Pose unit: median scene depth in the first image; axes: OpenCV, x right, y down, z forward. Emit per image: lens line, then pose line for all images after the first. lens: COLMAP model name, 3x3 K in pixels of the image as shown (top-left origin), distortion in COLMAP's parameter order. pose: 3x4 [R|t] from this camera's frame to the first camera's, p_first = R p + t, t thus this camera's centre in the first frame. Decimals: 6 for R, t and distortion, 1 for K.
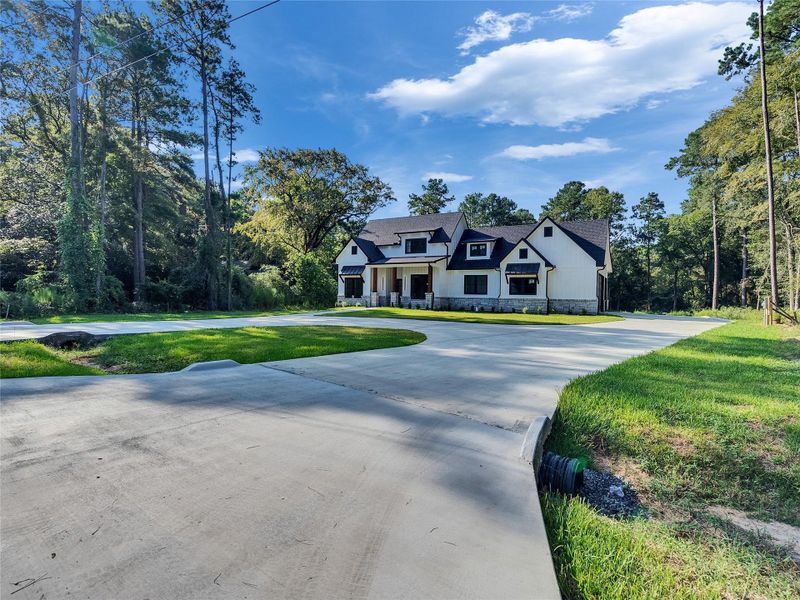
lens RADIAL K [[408.5, 0, 396.6], [0, 408.5, 300.8], [0, 0, 1]] dist [-0.007846, 0.006362]
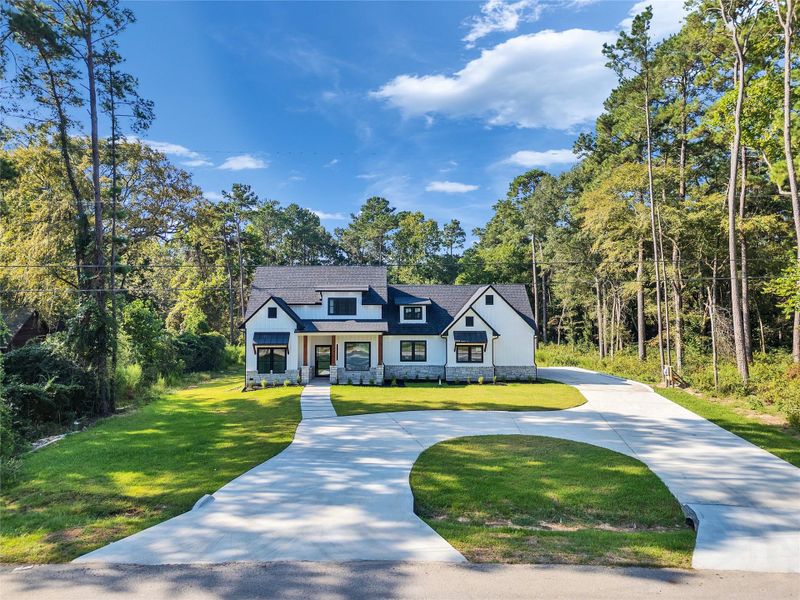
lens RADIAL K [[558.2, 0, 400.0], [0, 558.2, 300.0], [0, 0, 1]] dist [0.092071, -0.098911]
pose [[0.832959, -0.003079, 0.553327, -0.520078], [0.019880, 0.999505, -0.024365, -0.122131], [-0.552978, 0.031295, 0.832608, -0.039522]]
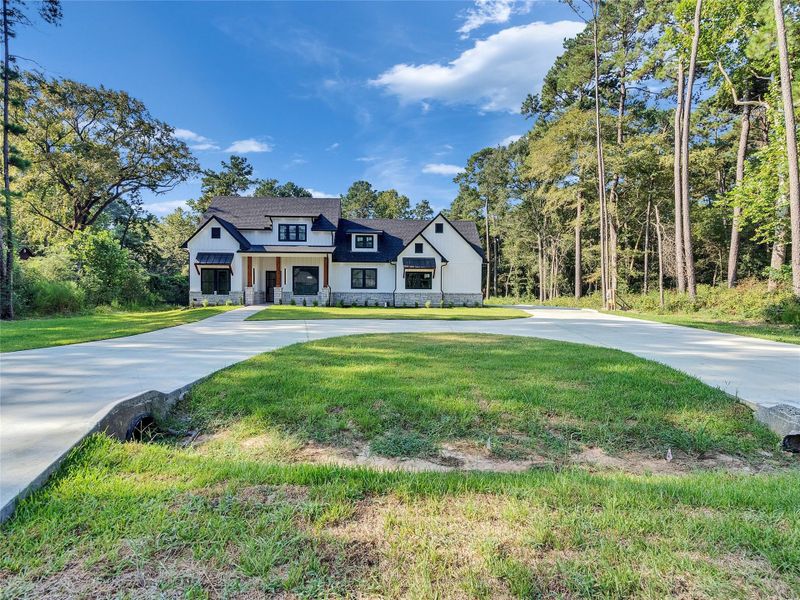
lens RADIAL K [[408.5, 0, 396.6], [0, 408.5, 300.8], [0, 0, 1]] dist [-0.007846, 0.006362]
pose [[0.827650, -0.023837, 0.560738, -0.268789], [0.013475, 0.999654, 0.022605, -0.008102], [-0.561082, -0.011153, 0.827685, 0.172677]]
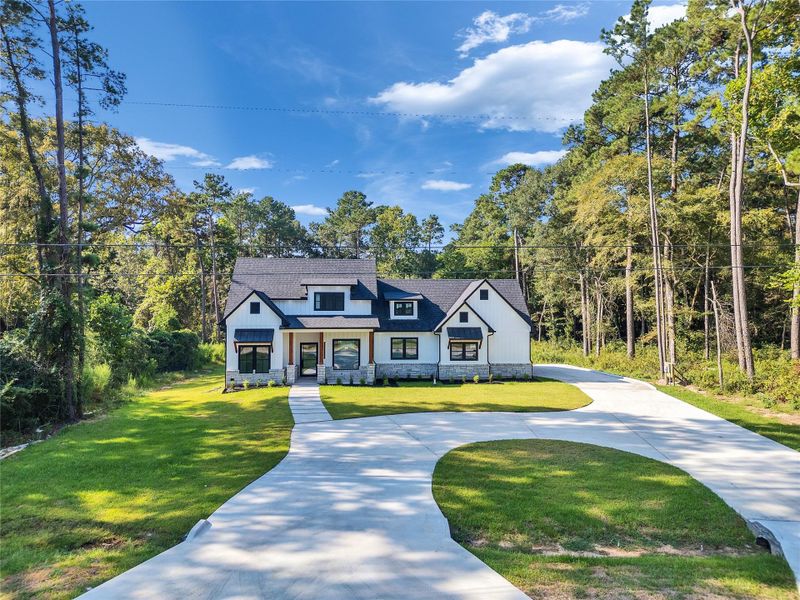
lens RADIAL K [[558.2, 0, 400.0], [0, 558.2, 300.0], [0, 0, 1]] dist [0.092071, -0.098911]
pose [[0.802684, -0.005217, 0.596381, -0.518294], [0.020156, 0.999628, -0.018384, -0.119395], [-0.596063, 0.026777, 0.802491, 0.038401]]
